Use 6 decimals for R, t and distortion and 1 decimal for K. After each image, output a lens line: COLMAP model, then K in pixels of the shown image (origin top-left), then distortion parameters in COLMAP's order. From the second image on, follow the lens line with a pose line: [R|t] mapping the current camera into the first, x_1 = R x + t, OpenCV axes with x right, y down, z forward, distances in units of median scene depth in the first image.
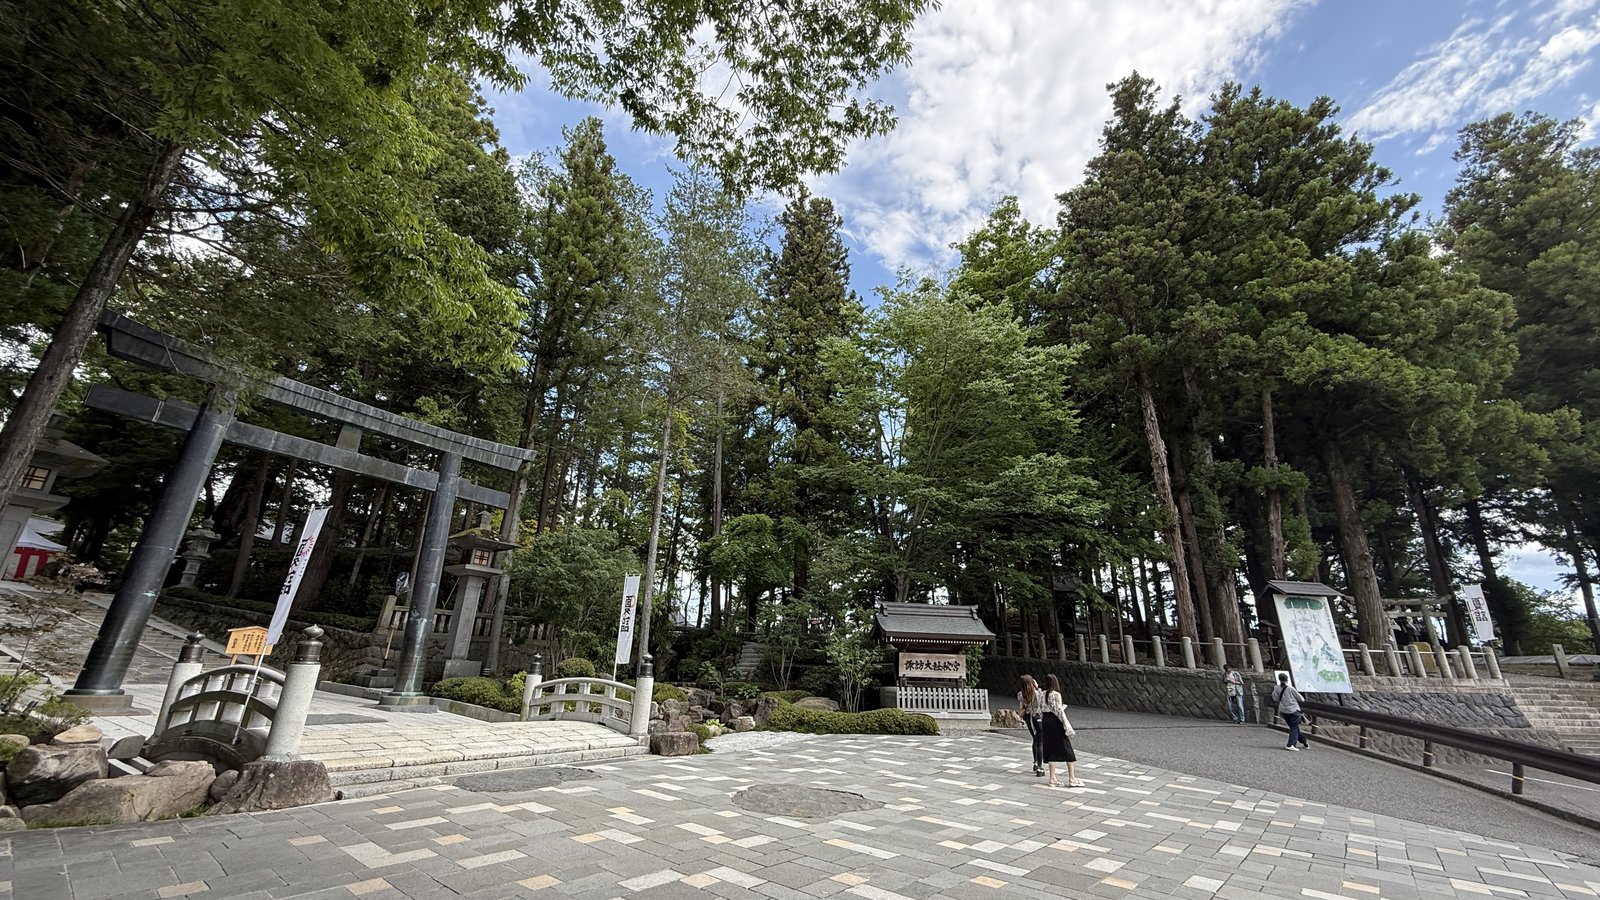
lens RADIAL K [[641.6, 0, 800.0], [0, 641.6, 450.0], [0, 0, 1]] dist [0.005477, -0.000302]
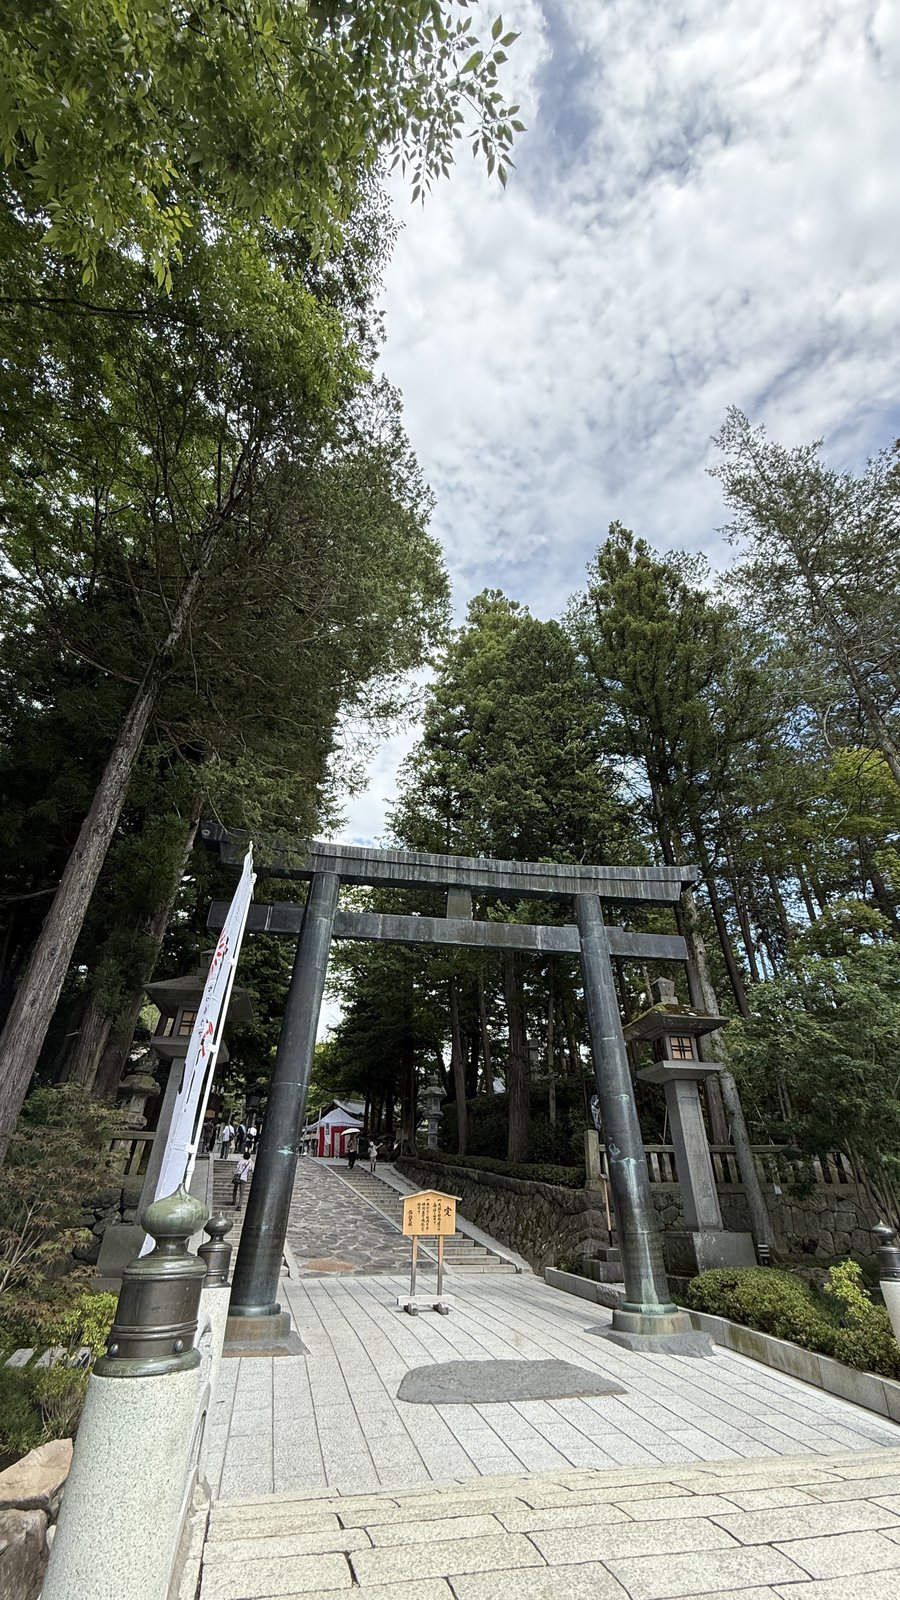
lens RADIAL K [[641.6, 0, 450.0], [0, 641.6, 800.0], [0, 0, 1]] dist [0.005477, -0.000302]
pose [[0.699066, -0.415834, -0.581712, -0.195937], [0.258707, 0.905491, -0.336387, 0.108014], [0.666617, 0.084664, 0.740577, 0.380116]]
